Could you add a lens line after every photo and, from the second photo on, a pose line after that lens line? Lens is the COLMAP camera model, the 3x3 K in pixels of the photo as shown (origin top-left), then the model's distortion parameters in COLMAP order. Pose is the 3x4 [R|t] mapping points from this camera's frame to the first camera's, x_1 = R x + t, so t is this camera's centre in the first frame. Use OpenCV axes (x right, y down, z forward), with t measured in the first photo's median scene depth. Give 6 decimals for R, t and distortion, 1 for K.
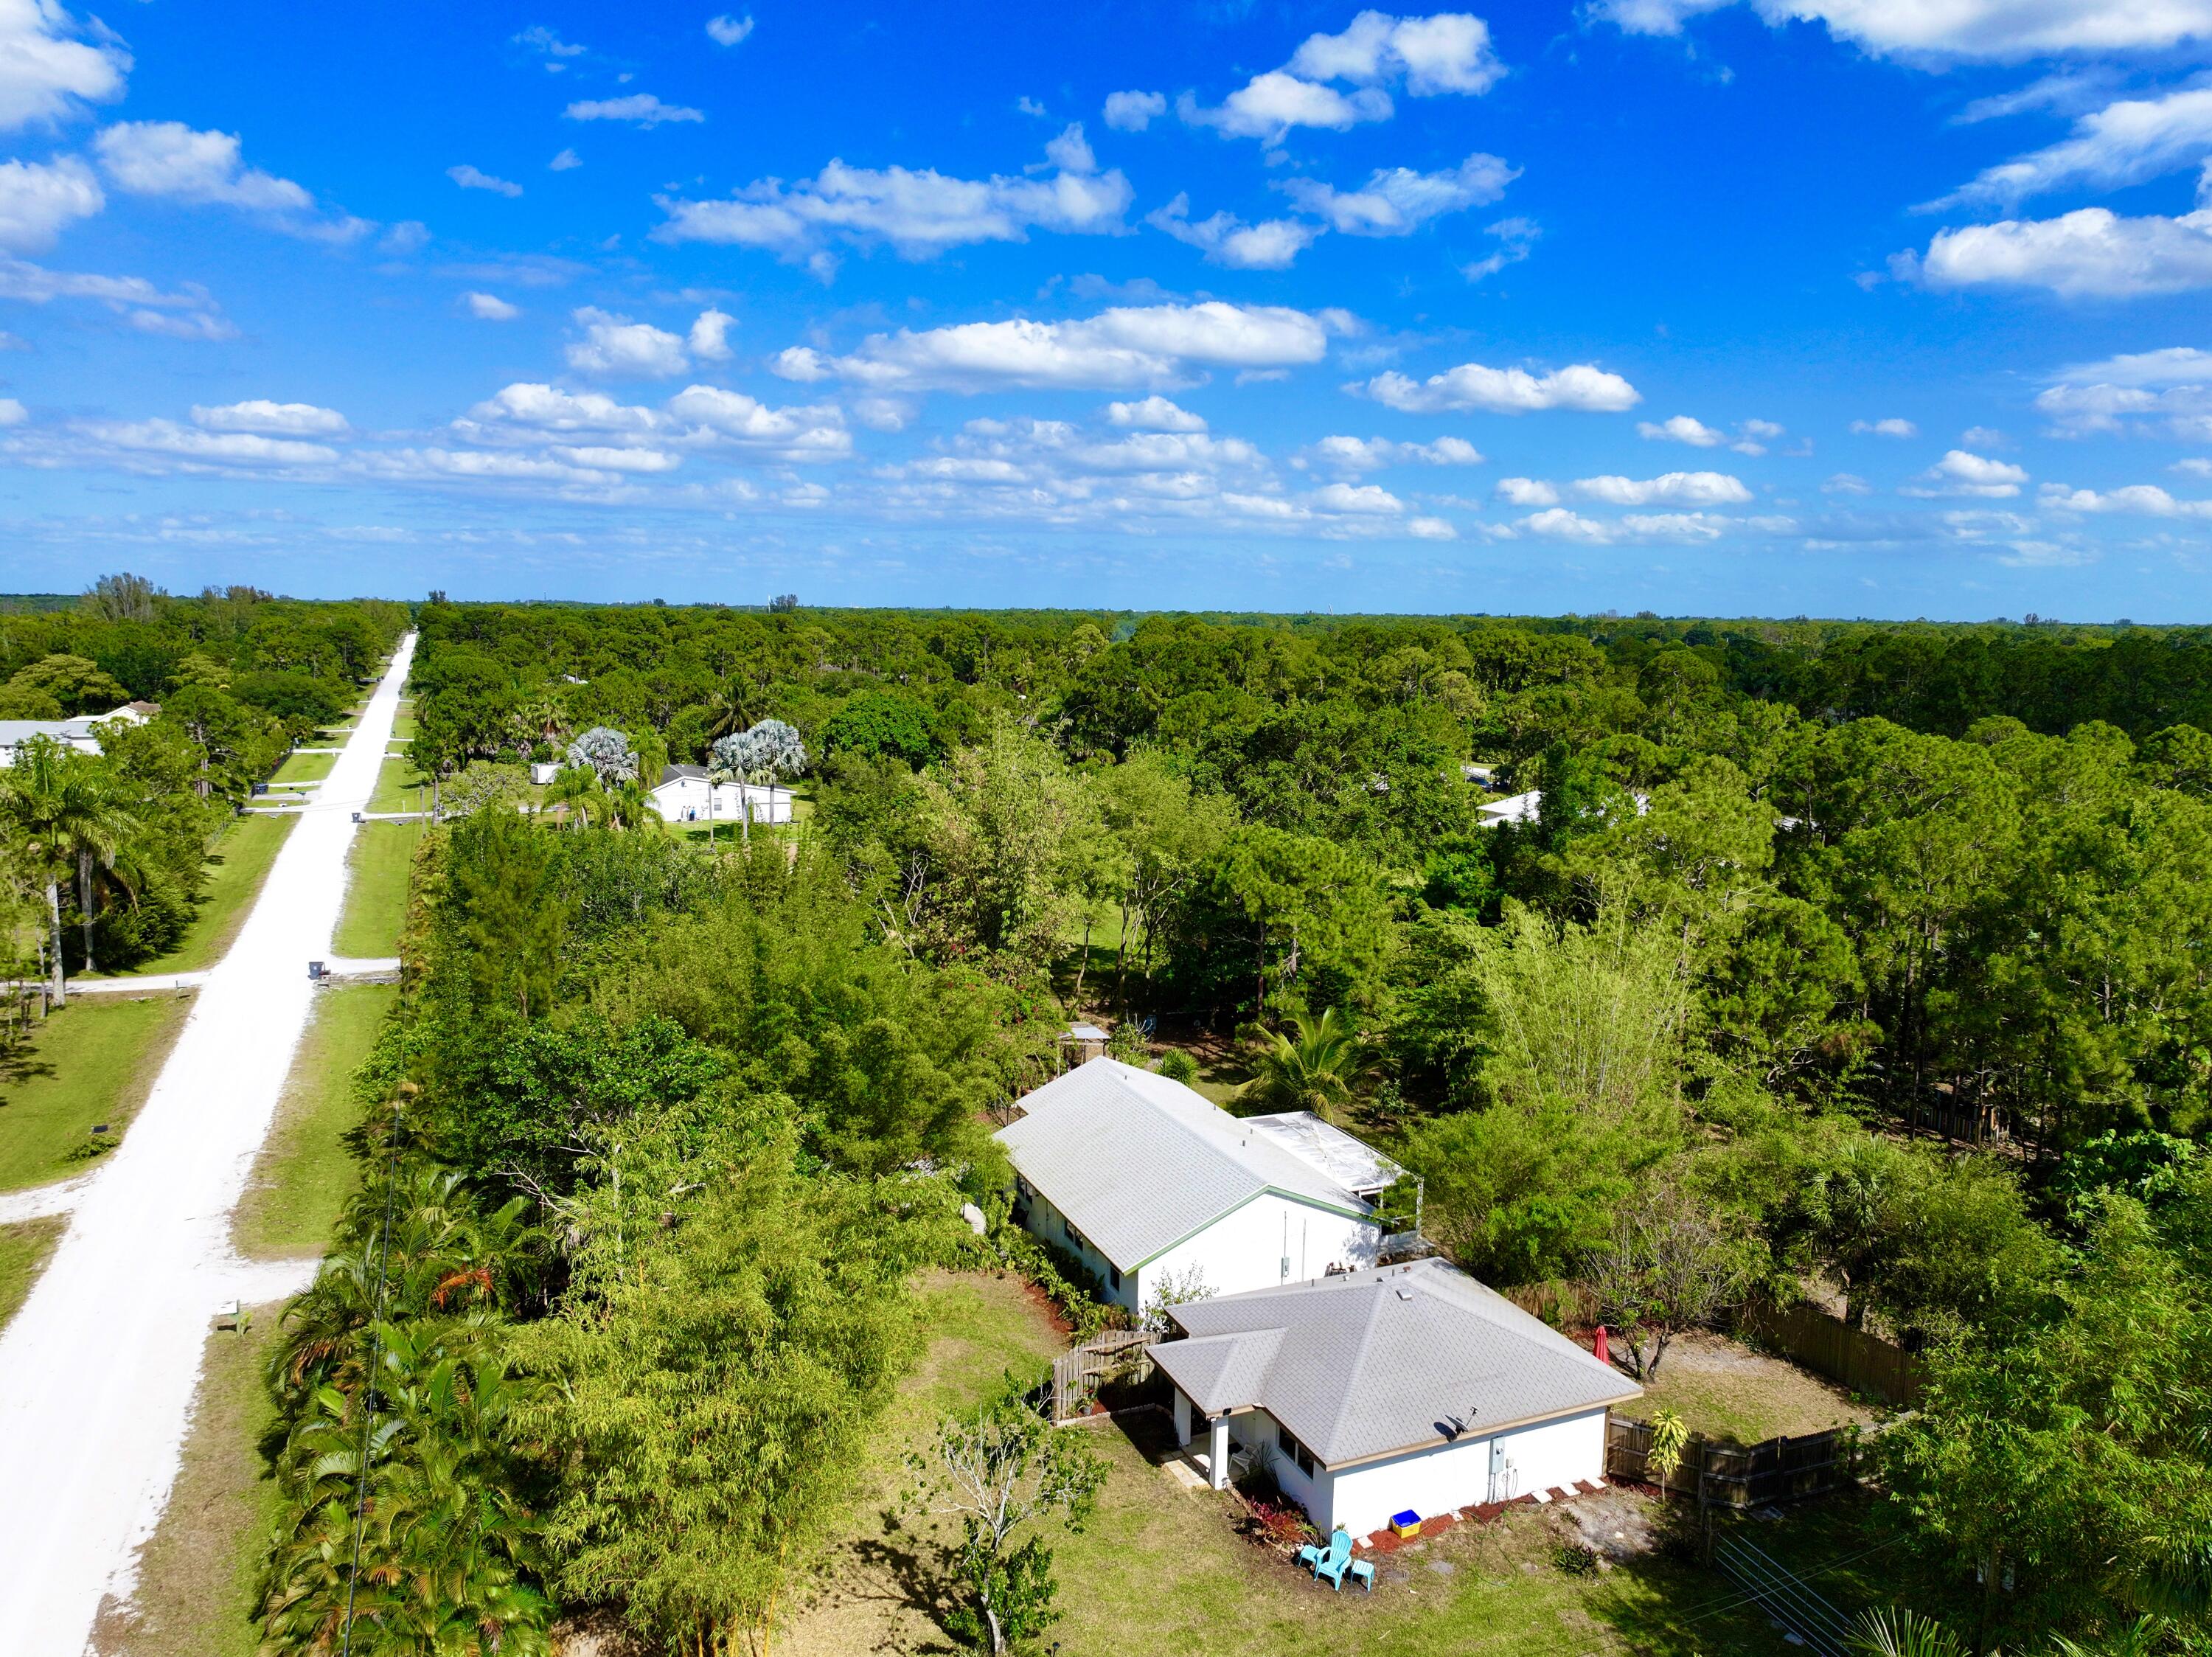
lens RADIAL K [[1546.4, 0, 1108.8], [0, 1546.4, 821.0], [0, 0, 1]] dist [-0.002116, 0.018087]
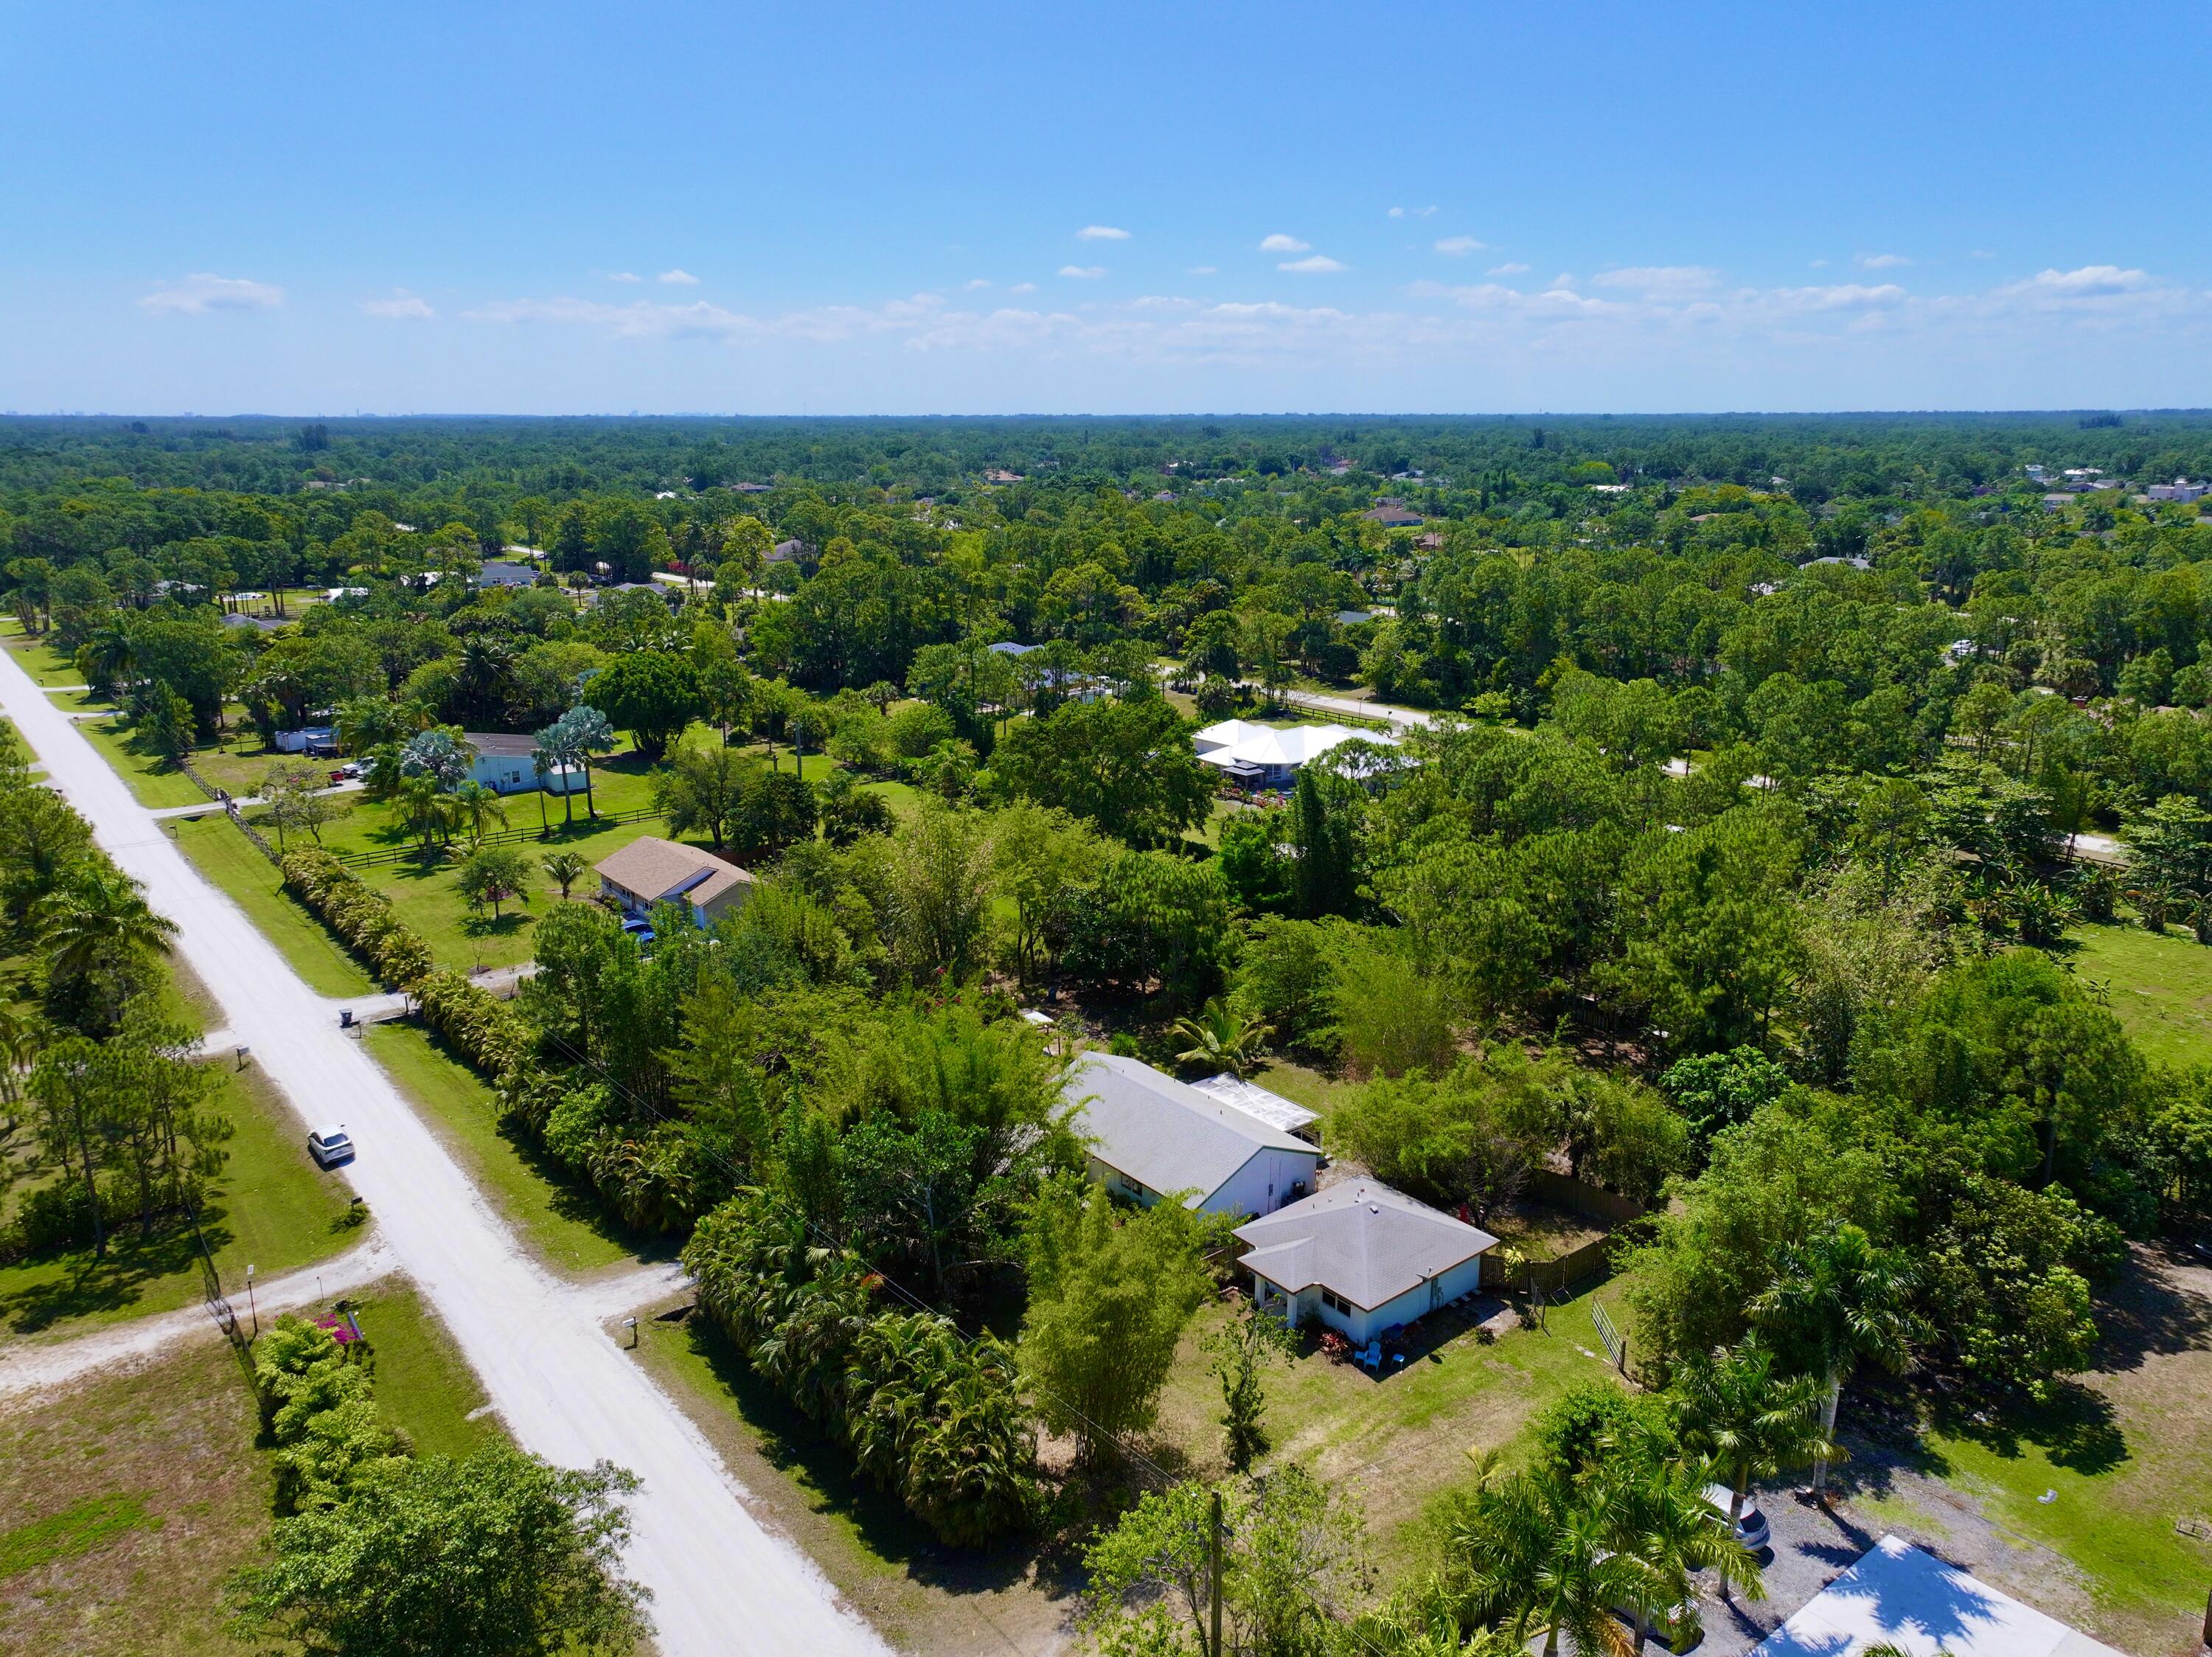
lens RADIAL K [[1546.4, 0, 1112.9], [0, 1546.4, 826.1], [0, 0, 1]] dist [-0.002116, 0.018087]
pose [[0.960887, -0.086393, 0.263120, -0.249124], [0.051373, 0.989211, 0.137192, -0.184517], [-0.272133, -0.118309, 0.954959, -0.272129]]
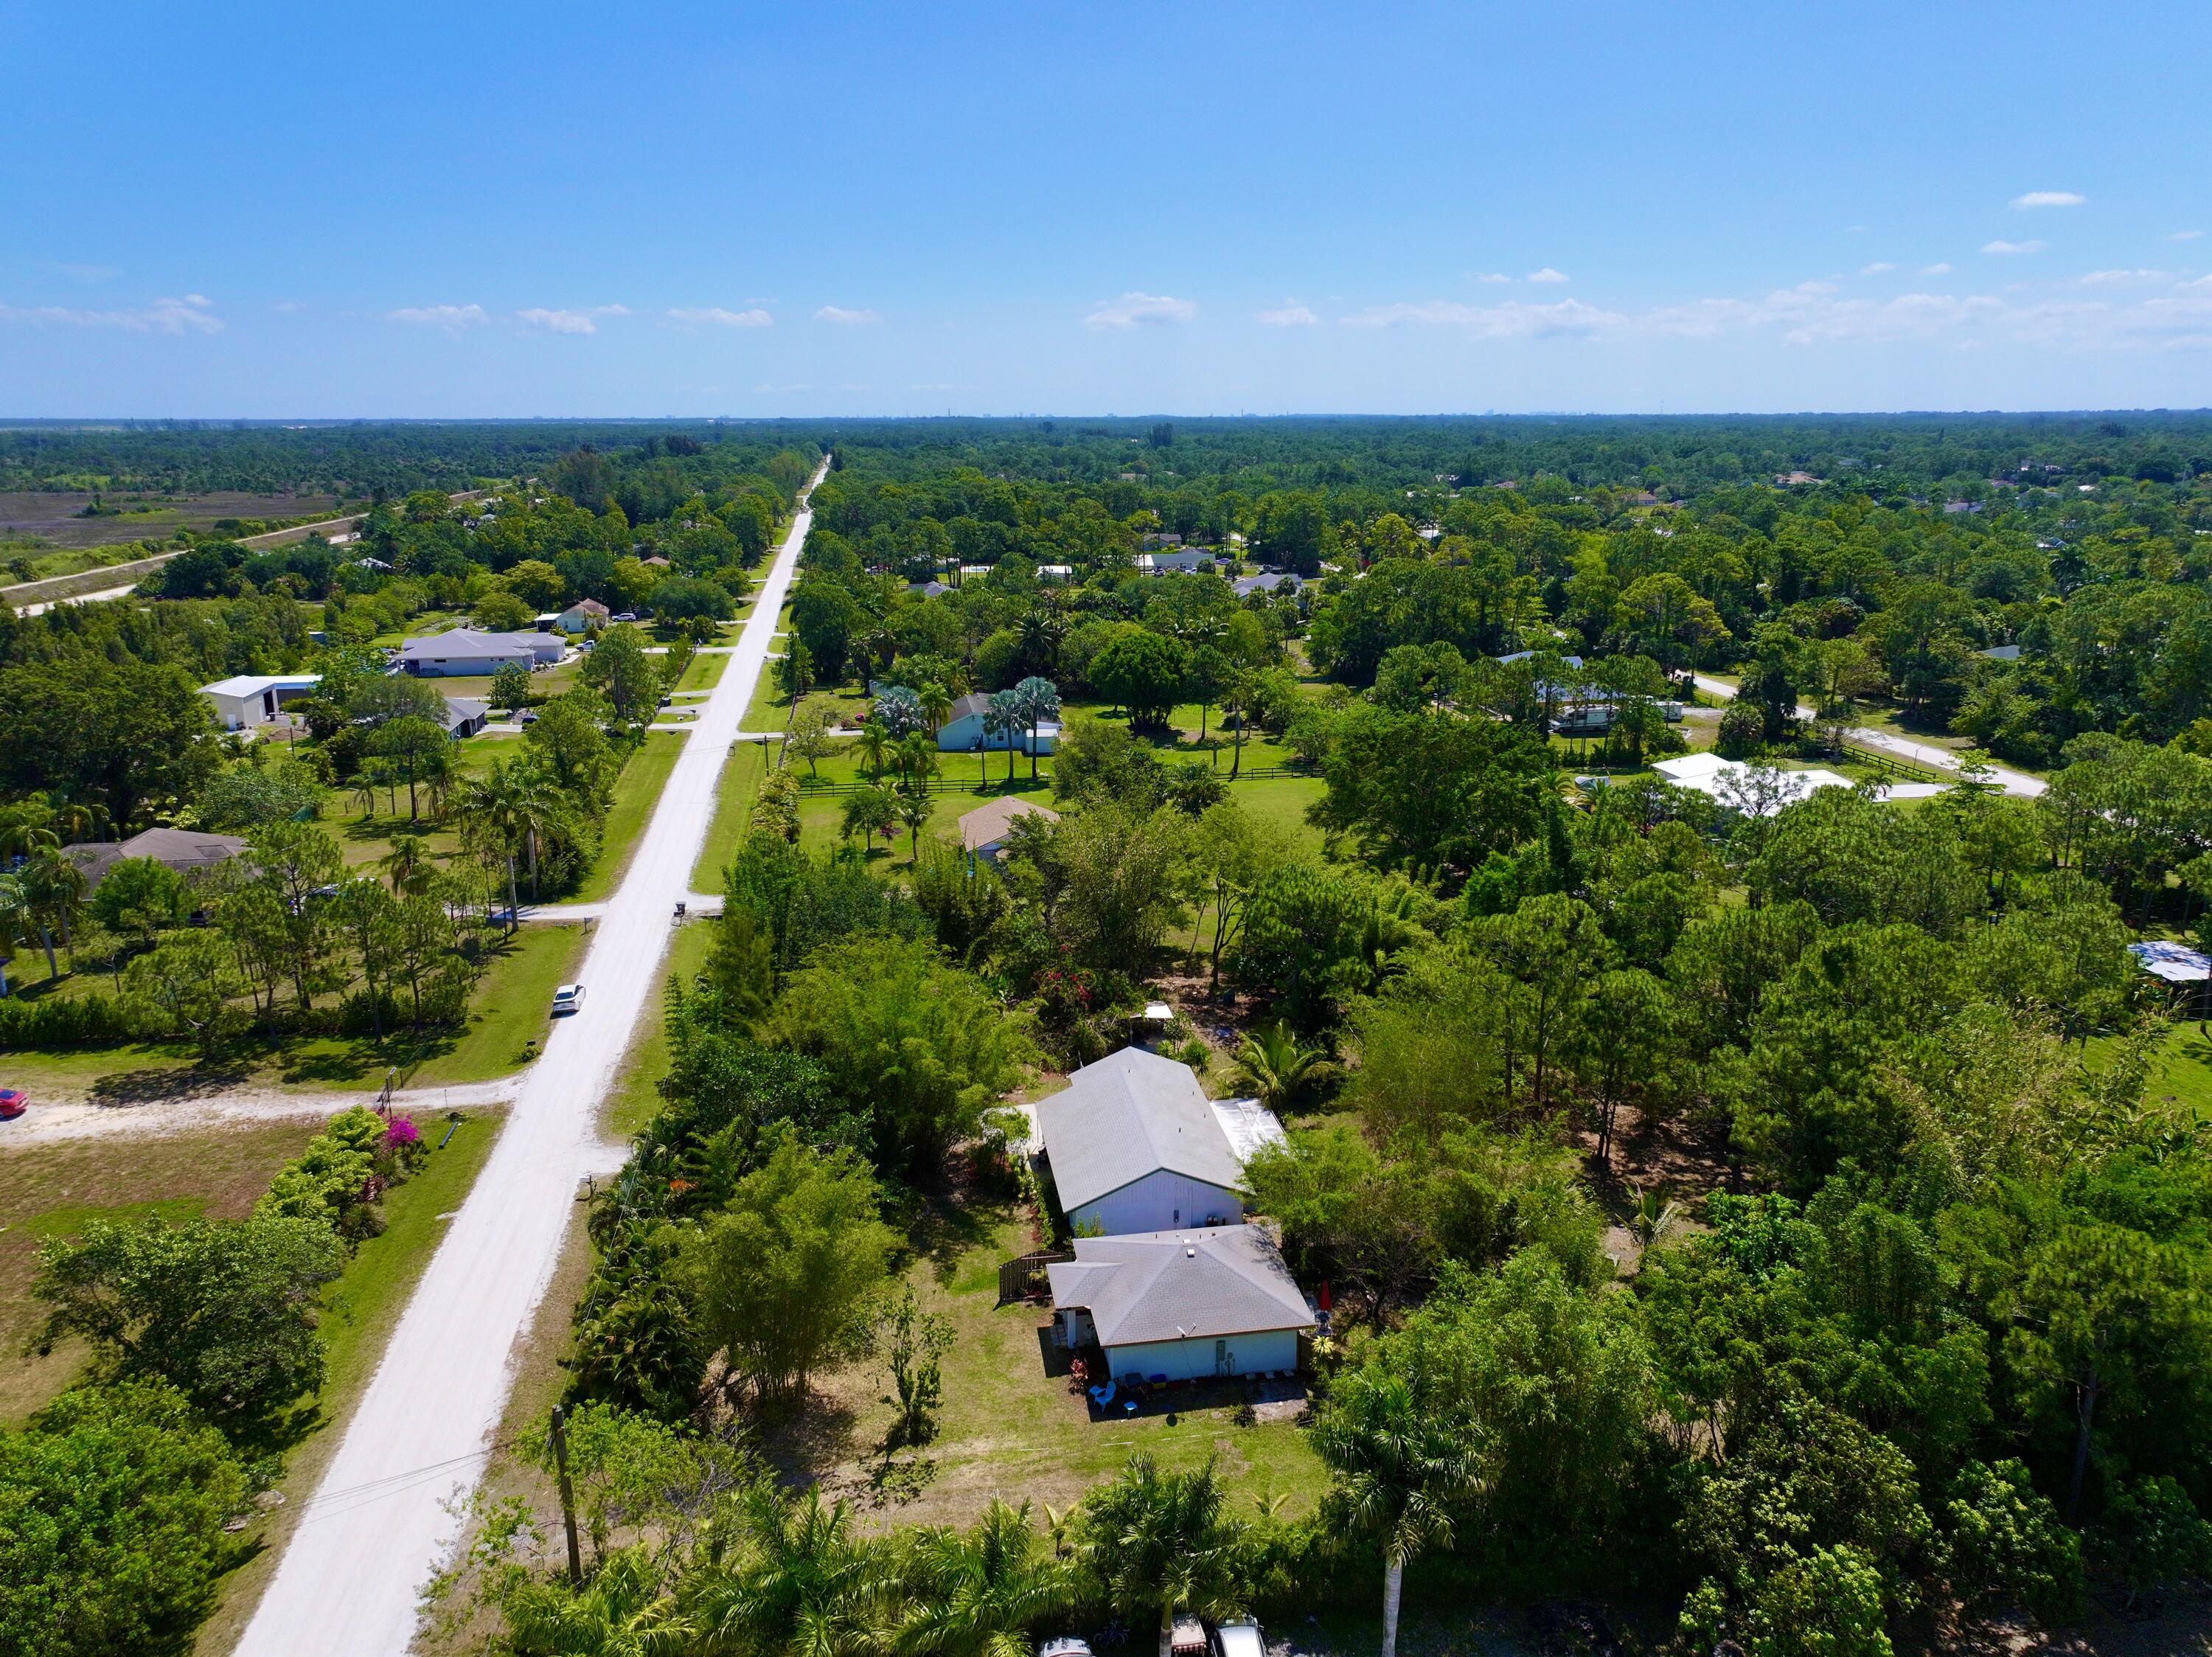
lens RADIAL K [[1546.4, 0, 1118.2], [0, 1546.4, 831.8], [0, 0, 1]] dist [-0.002116, 0.018087]
pose [[0.970615, 0.044862, -0.236421, 0.228027], [-0.013815, 0.991237, 0.131374, -0.171962], [0.240243, -0.124247, 0.962728, -0.273878]]
